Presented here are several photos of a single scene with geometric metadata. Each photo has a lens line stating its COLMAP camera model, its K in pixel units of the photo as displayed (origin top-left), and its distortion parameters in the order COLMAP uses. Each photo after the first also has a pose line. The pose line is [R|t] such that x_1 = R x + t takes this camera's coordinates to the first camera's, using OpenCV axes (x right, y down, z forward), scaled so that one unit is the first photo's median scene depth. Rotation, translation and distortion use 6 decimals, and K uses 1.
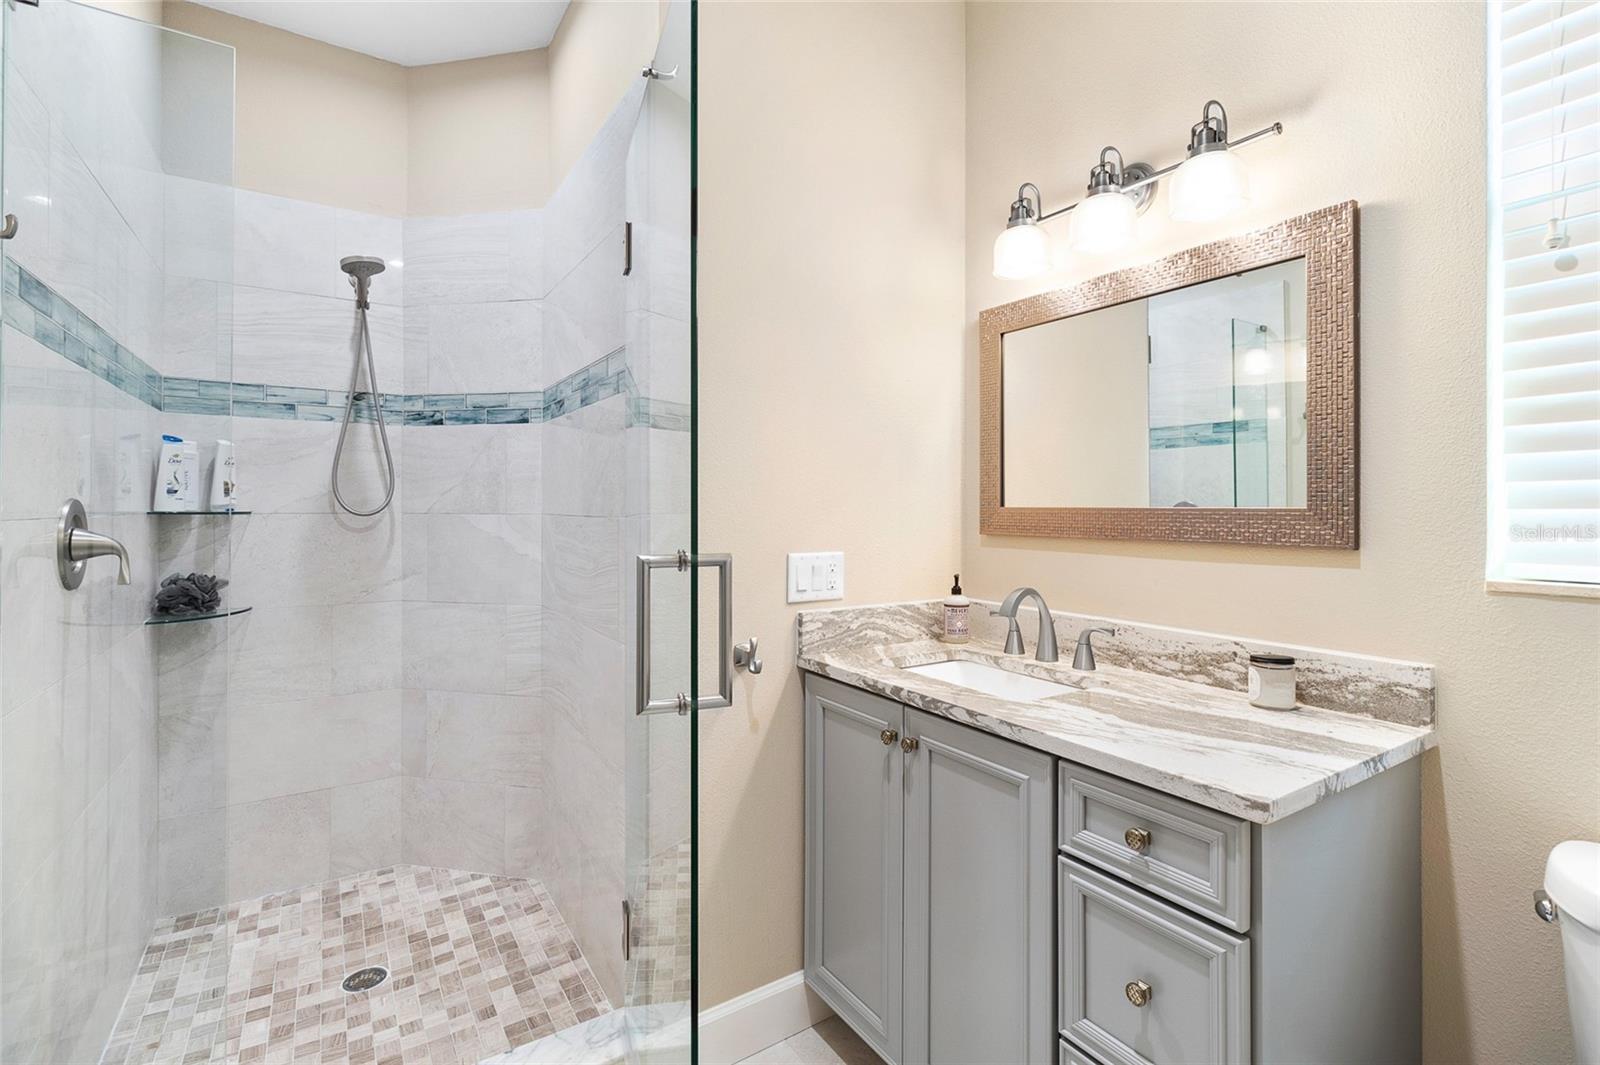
lens RADIAL K [[734.1, 0, 796.7], [0, 734.1, 523.5], [0, 0, 1]] dist [-0.014345, -0.000168]
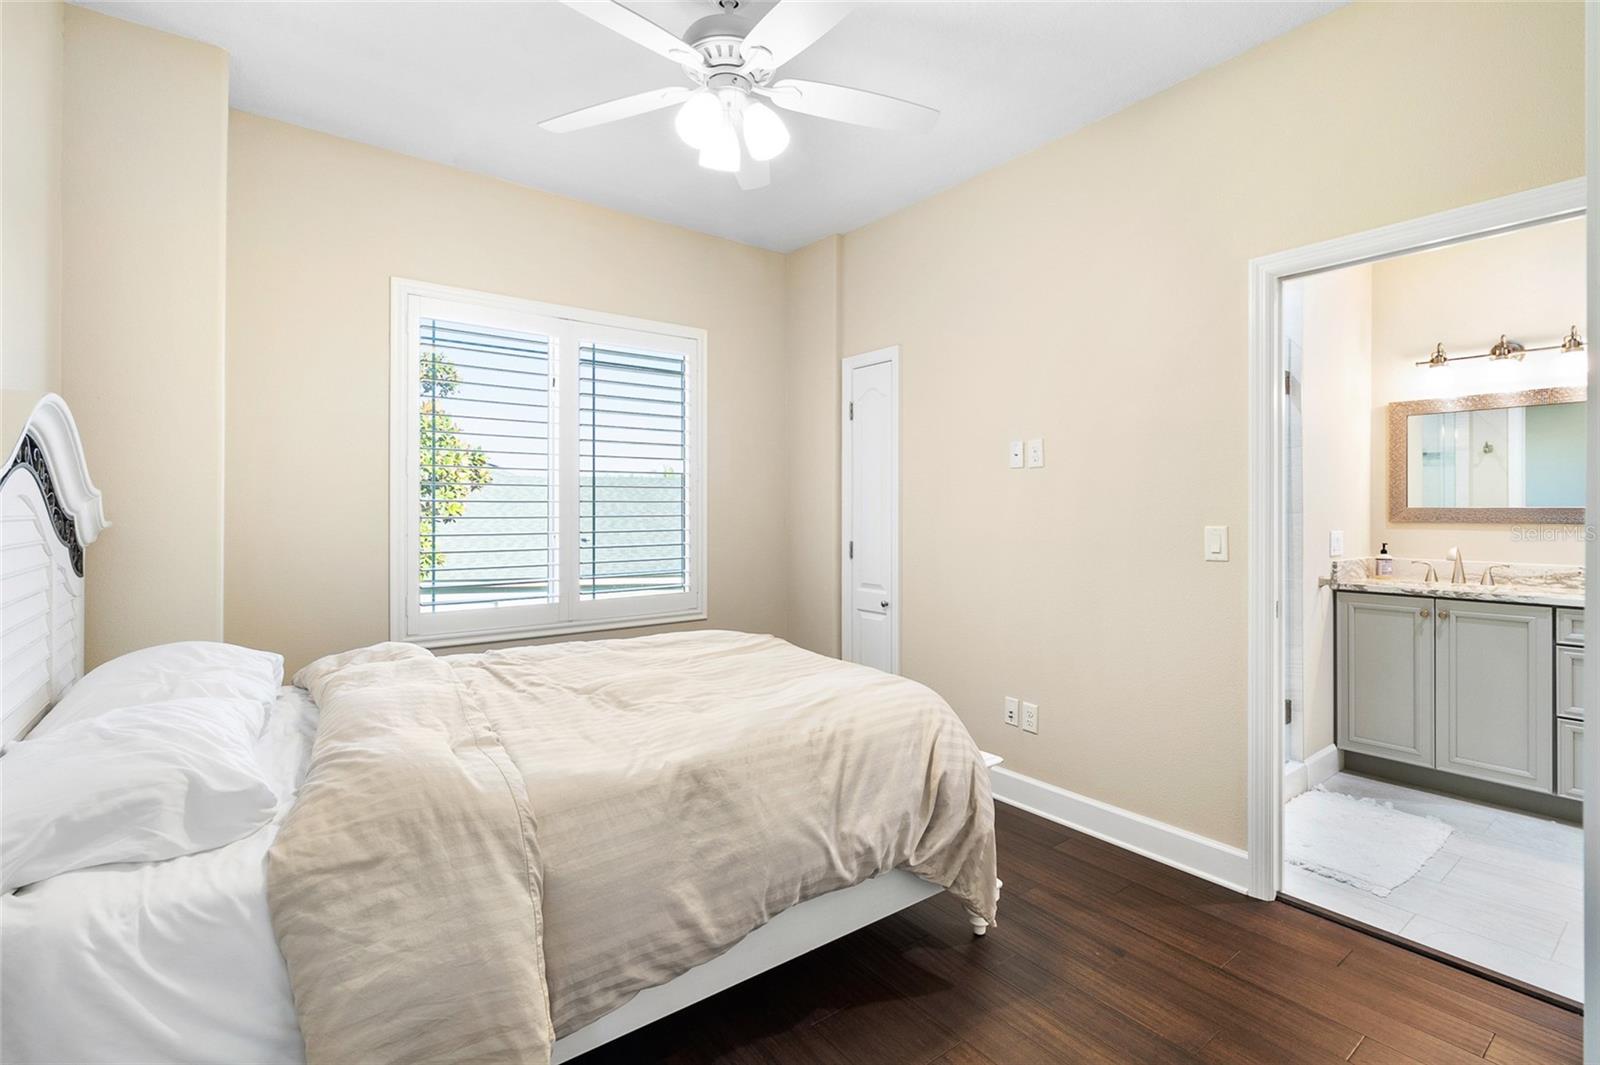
lens RADIAL K [[734.1, 0, 803.2], [0, 734.1, 521.9], [0, 0, 1]] dist [-0.014345, -0.000168]
pose [[0.995708, 0.005999, 0.092360, -1.686196], [-0.006029, 0.999982, 0.000052, 0.027592], [-0.092358, -0.000609, 0.995726, -0.851638]]
